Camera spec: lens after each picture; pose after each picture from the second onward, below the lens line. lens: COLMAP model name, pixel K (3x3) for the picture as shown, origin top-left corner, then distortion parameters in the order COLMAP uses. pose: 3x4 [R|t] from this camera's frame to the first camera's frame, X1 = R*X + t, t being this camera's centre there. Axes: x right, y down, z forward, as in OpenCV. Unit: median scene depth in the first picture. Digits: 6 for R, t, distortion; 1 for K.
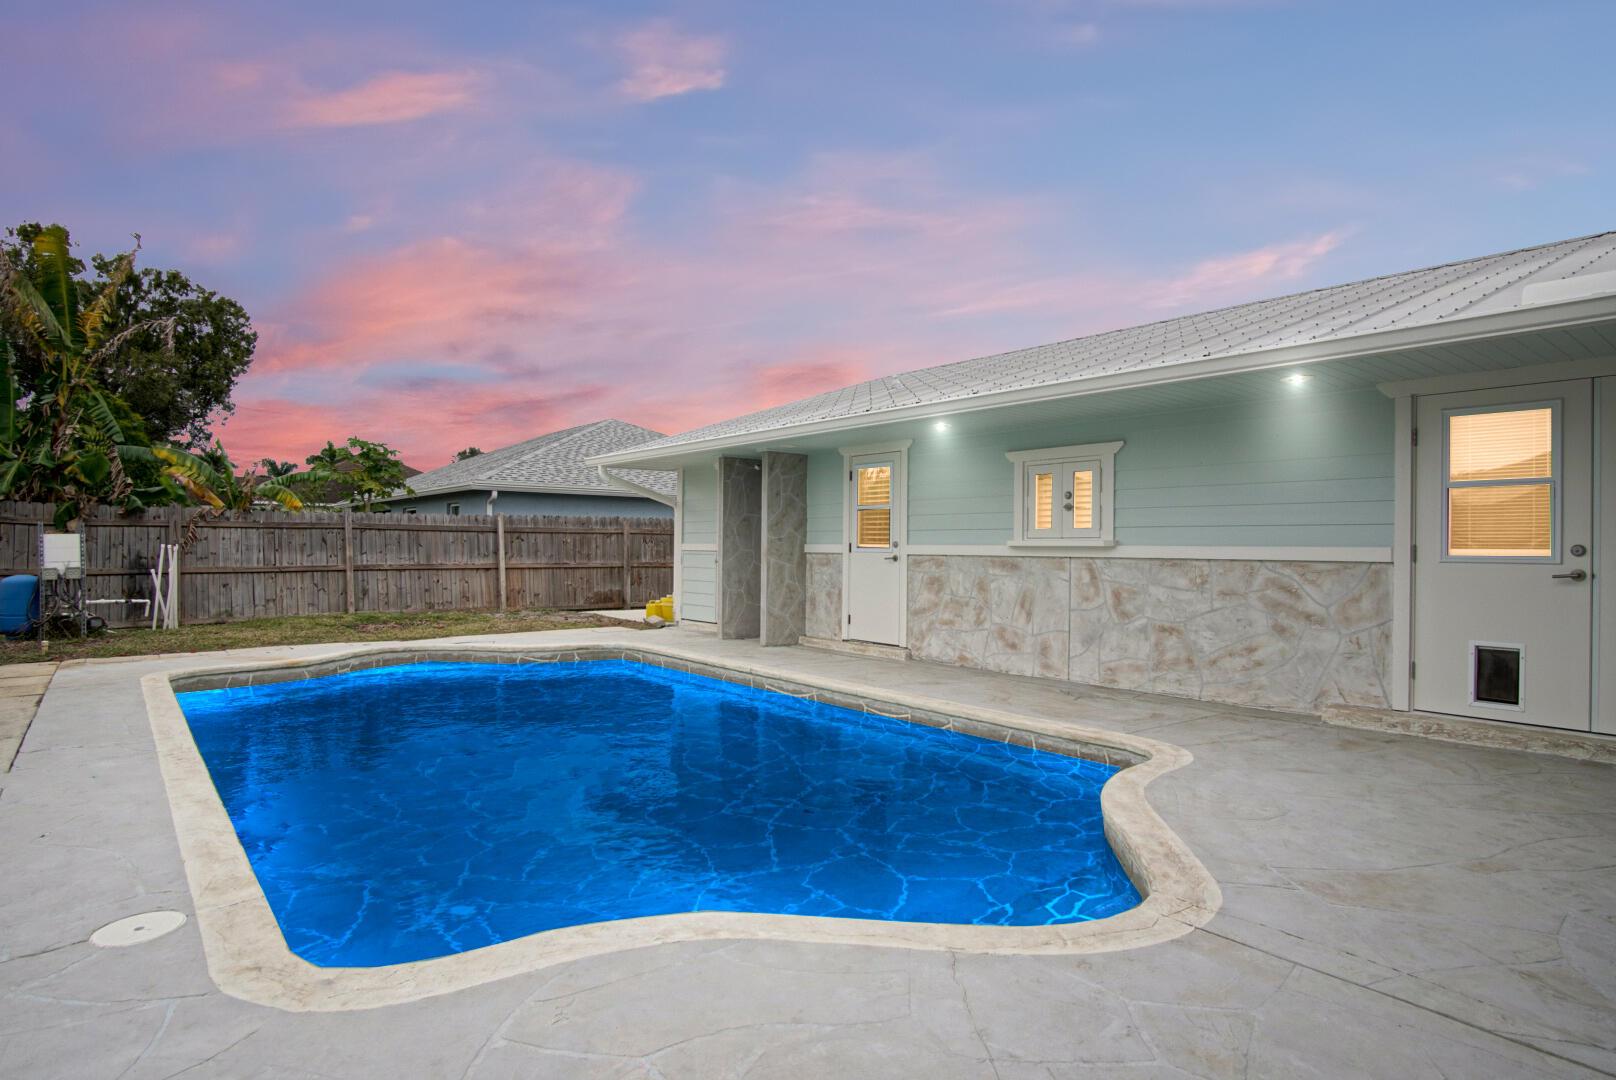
lens RADIAL K [[865.6, 0, 819.1], [0, 865.6, 540.9], [0, 0, 1]] dist [-0.027781, 0.005811]
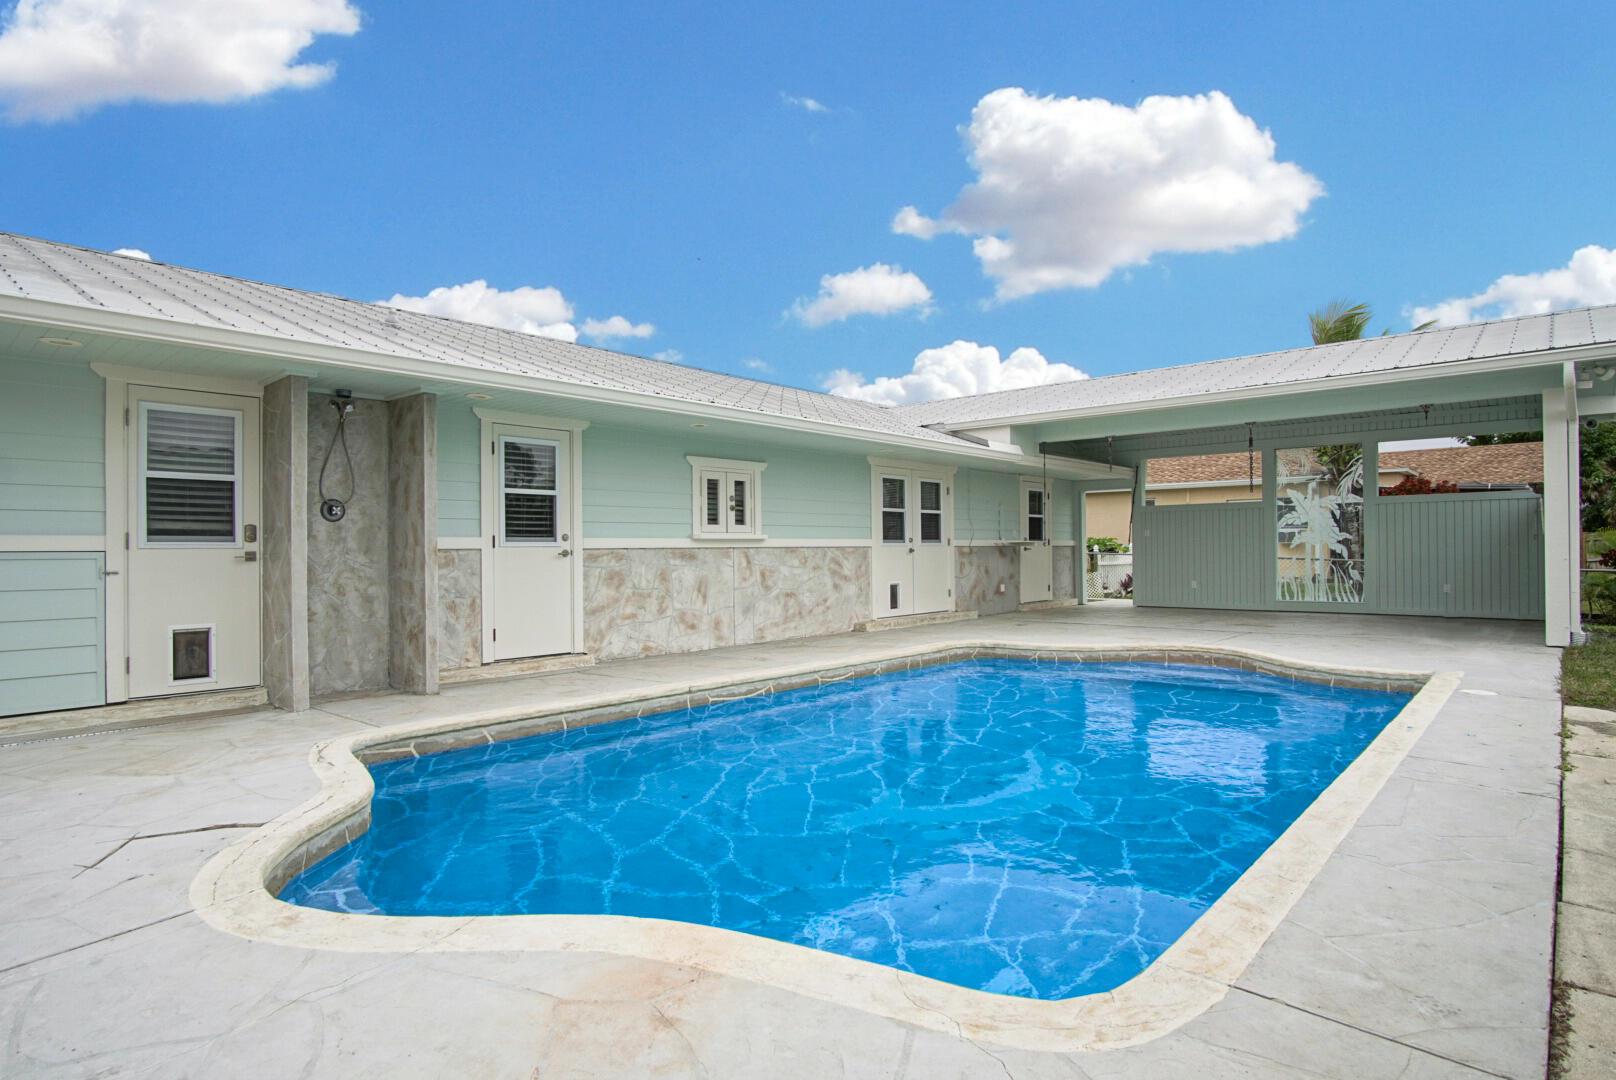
lens RADIAL K [[865.6, 0, 815.6], [0, 865.6, 549.2], [0, 0, 1]] dist [-0.027781, 0.005811]
pose [[-0.139403, -0.019832, 0.990037, -0.929752], [-0.010332, 0.999774, 0.018572, -0.003426], [-0.990182, -0.007640, -0.139577, 1.000962]]
